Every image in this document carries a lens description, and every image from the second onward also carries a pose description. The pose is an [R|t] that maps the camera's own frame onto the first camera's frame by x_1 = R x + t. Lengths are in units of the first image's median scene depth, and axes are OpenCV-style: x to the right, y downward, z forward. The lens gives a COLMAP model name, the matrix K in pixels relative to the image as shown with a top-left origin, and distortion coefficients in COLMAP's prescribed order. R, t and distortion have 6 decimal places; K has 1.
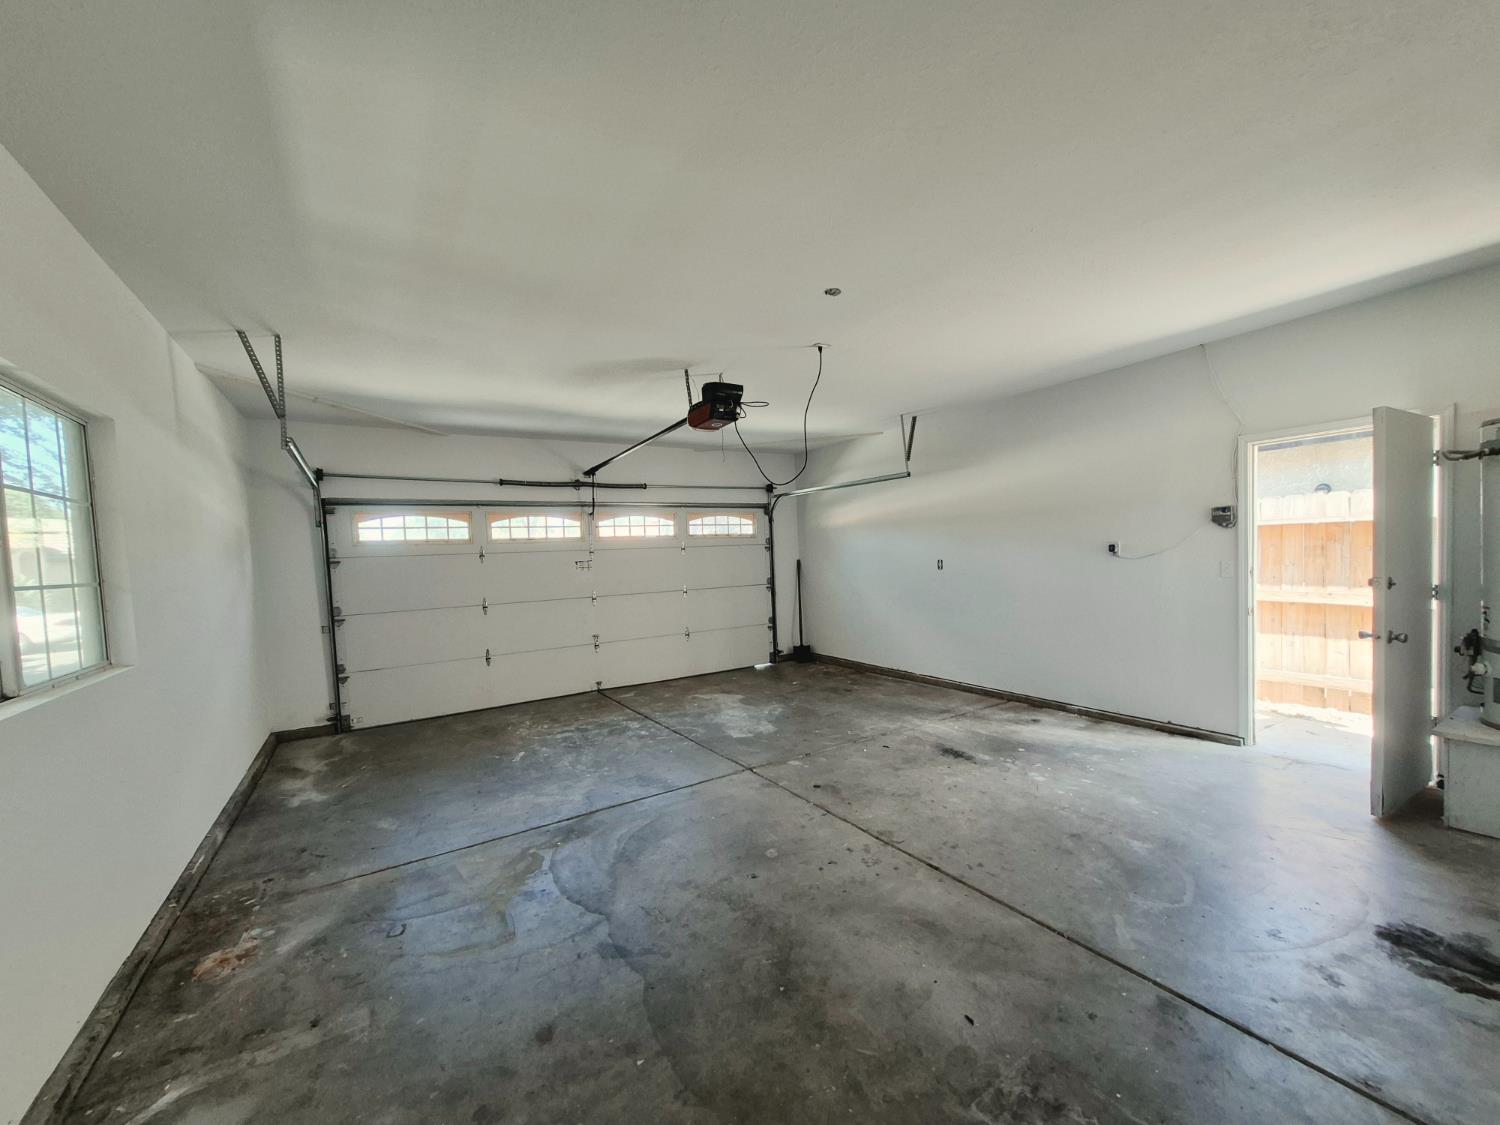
lens RADIAL K [[587.9, 0, 739.5], [0, 587.9, 580.3], [0, 0, 1]] dist [0.006113, -0.000330]
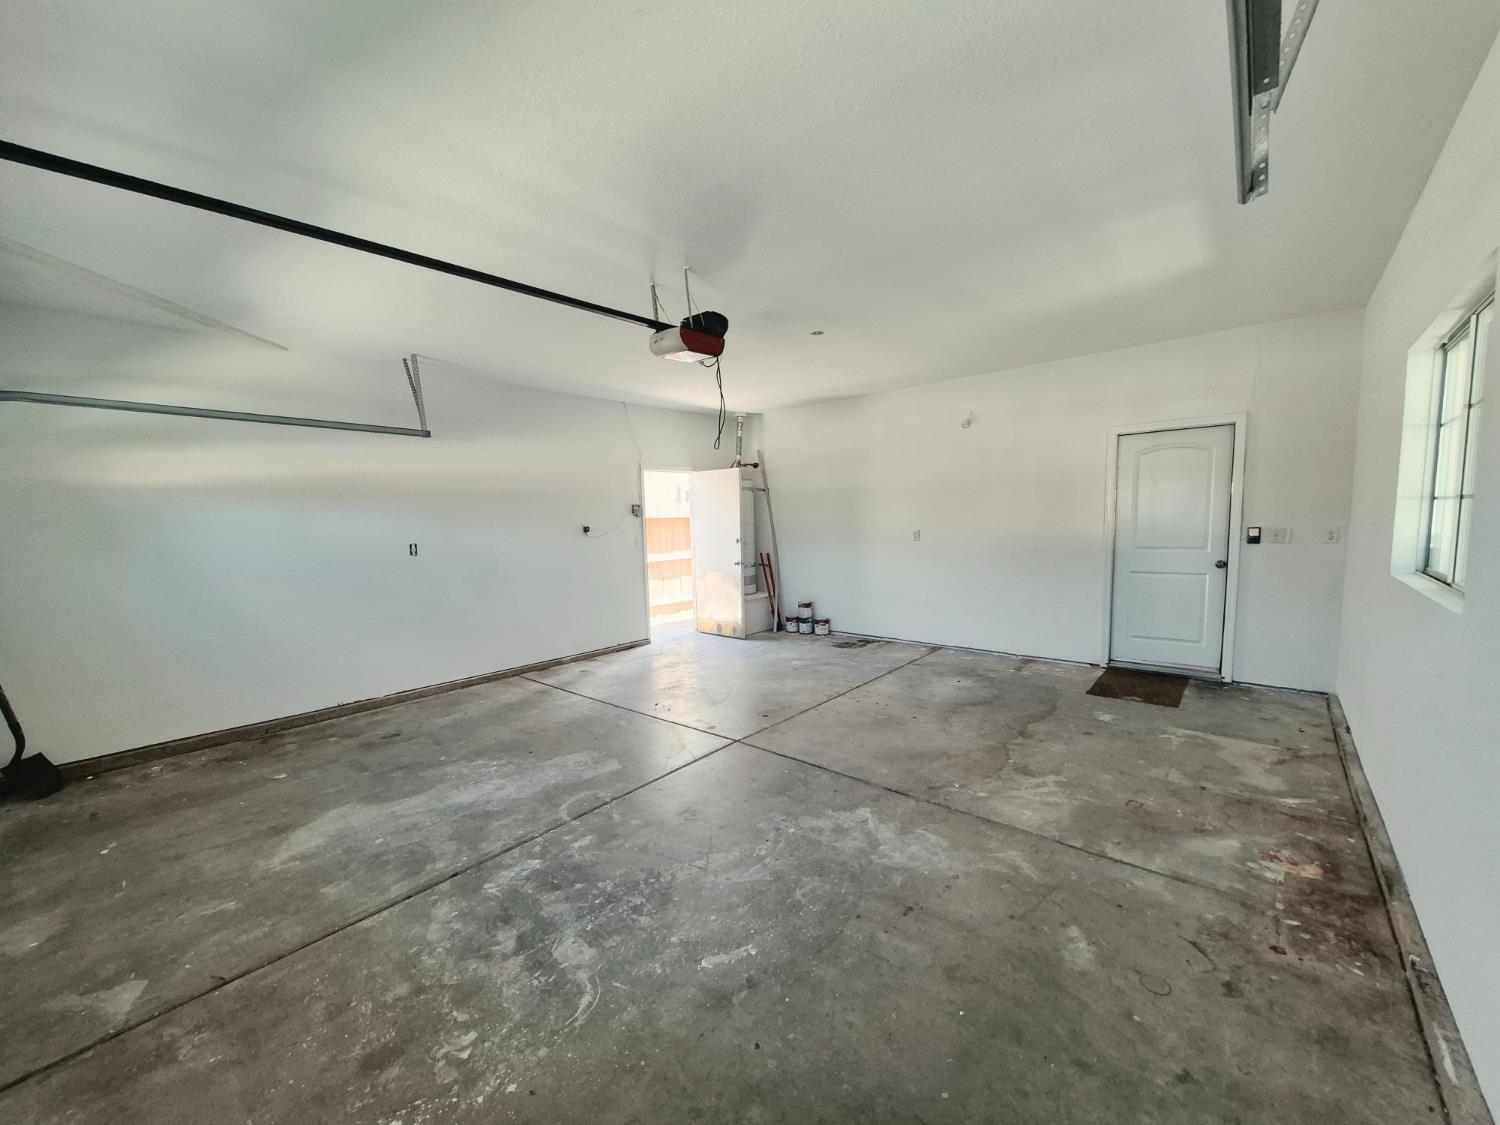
lens RADIAL K [[587.9, 0, 739.5], [0, 587.9, 580.3], [0, 0, 1]] dist [0.006113, -0.000330]
pose [[-0.284456, -0.048455, 0.957464, -0.747854], [0.083523, 0.993672, 0.075102, -0.010595], [-0.955044, 0.101333, -0.278609, 1.037528]]
